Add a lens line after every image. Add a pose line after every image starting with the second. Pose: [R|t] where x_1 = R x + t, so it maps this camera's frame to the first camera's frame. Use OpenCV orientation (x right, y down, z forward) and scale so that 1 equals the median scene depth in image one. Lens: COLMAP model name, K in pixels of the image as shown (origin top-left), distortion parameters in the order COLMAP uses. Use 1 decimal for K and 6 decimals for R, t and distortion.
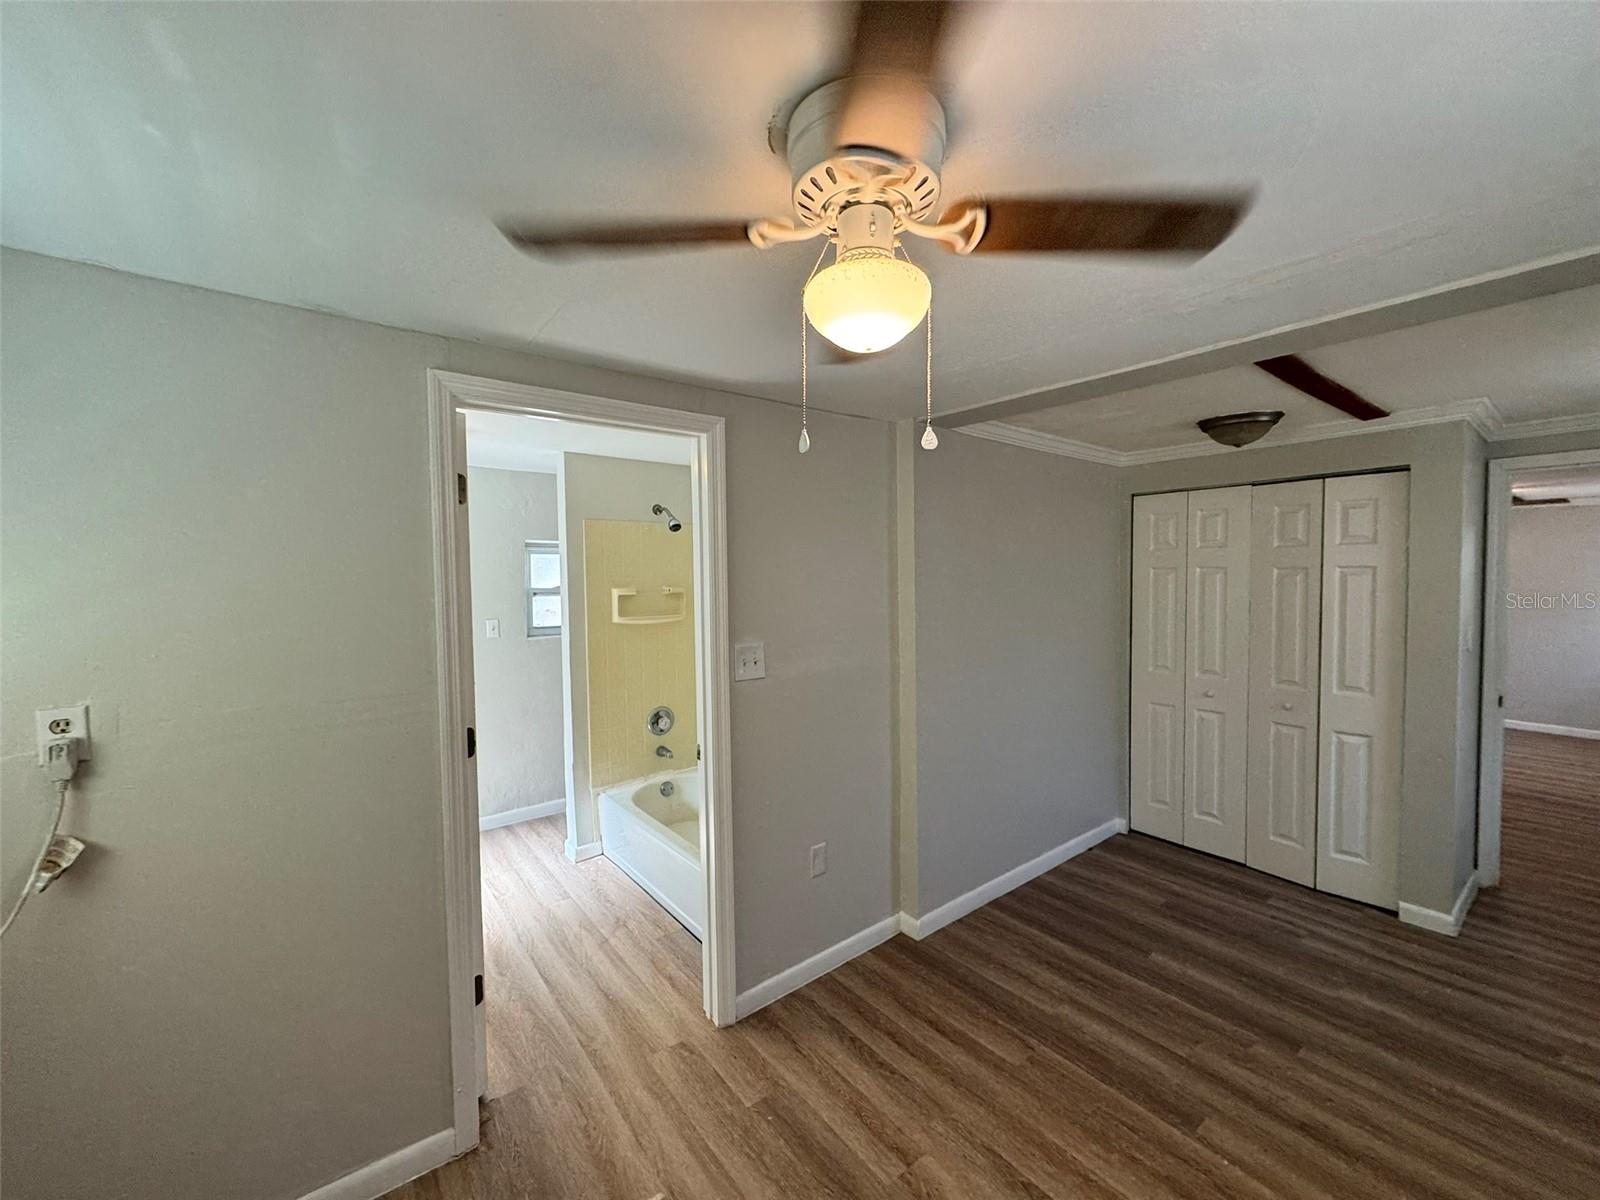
lens RADIAL K [[638.2, 0, 799.8], [0, 638.2, 597.9], [0, 0, 1]] dist [-0.001967, 0.000499]
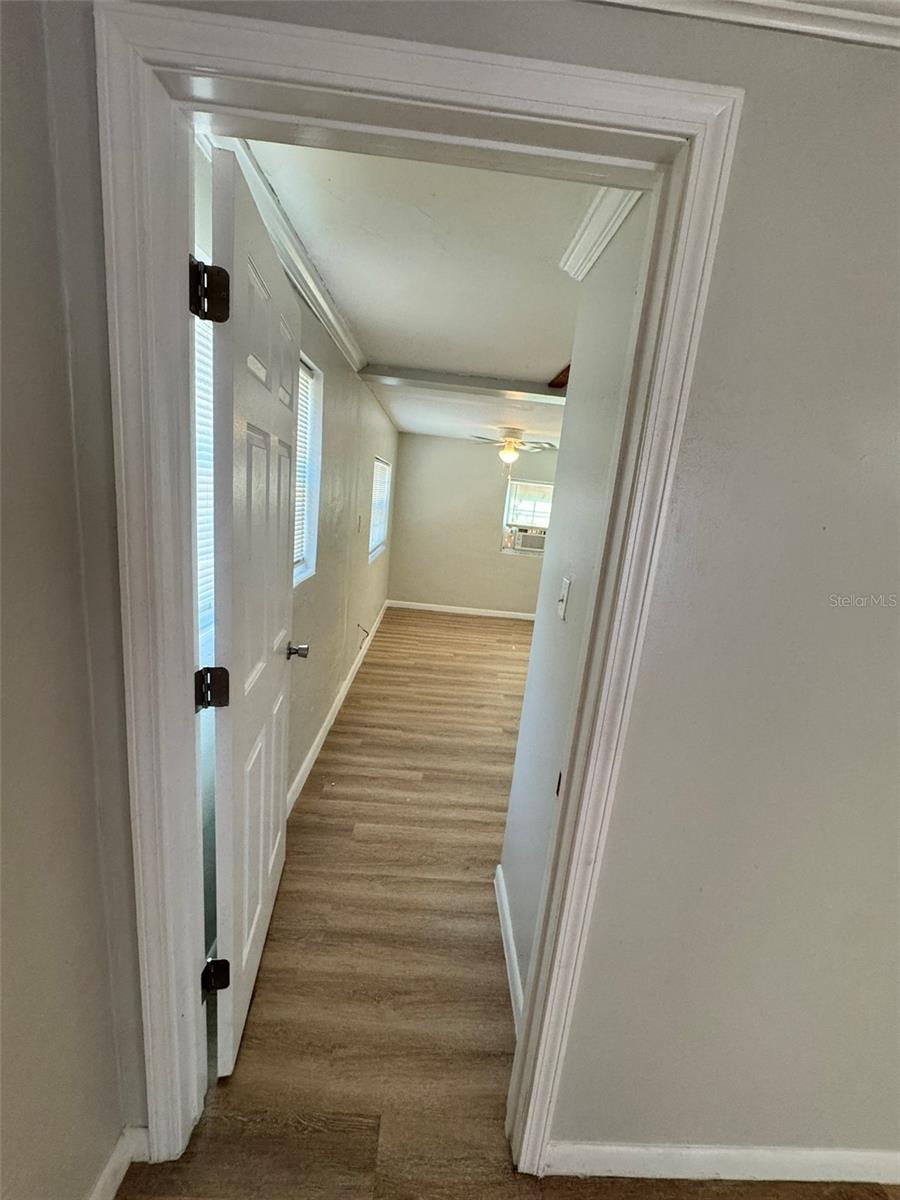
lens RADIAL K [[478.7, 0, 452.4], [0, 478.7, 599.2], [0, 0, 1]] dist [-0.001967, 0.000499]
pose [[-0.586791, 0.120678, -0.800695, 1.630391], [-0.123997, 0.963778, 0.236129, -0.038747], [0.800188, 0.237842, -0.550573, 1.276598]]
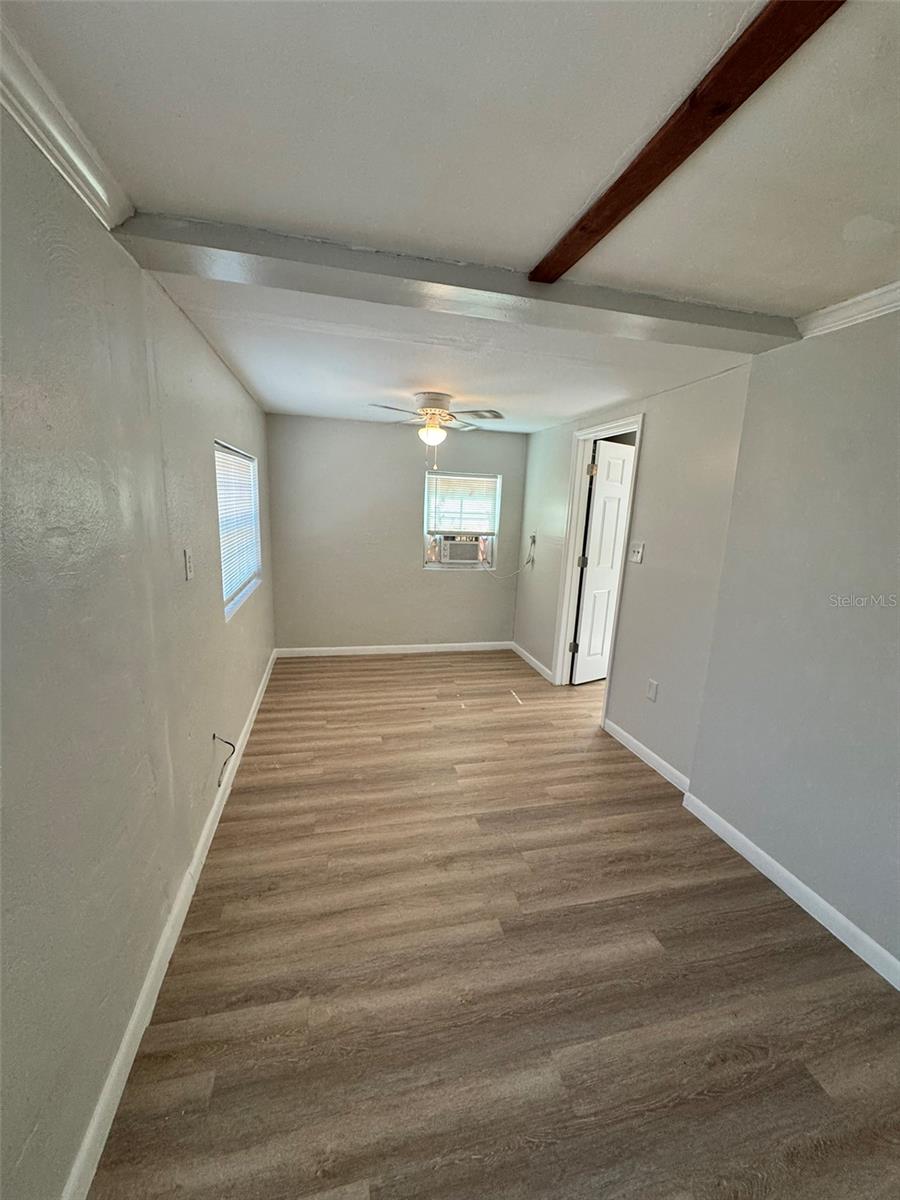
lens RADIAL K [[478.7, 0, 452.4], [0, 478.7, 599.2], [0, 0, 1]] dist [-0.001967, 0.000499]
pose [[-0.403891, 0.174686, -0.897974, 1.160317], [-0.067991, 0.973152, 0.219891, -0.026008], [0.912277, 0.149867, -0.381170, 0.909454]]
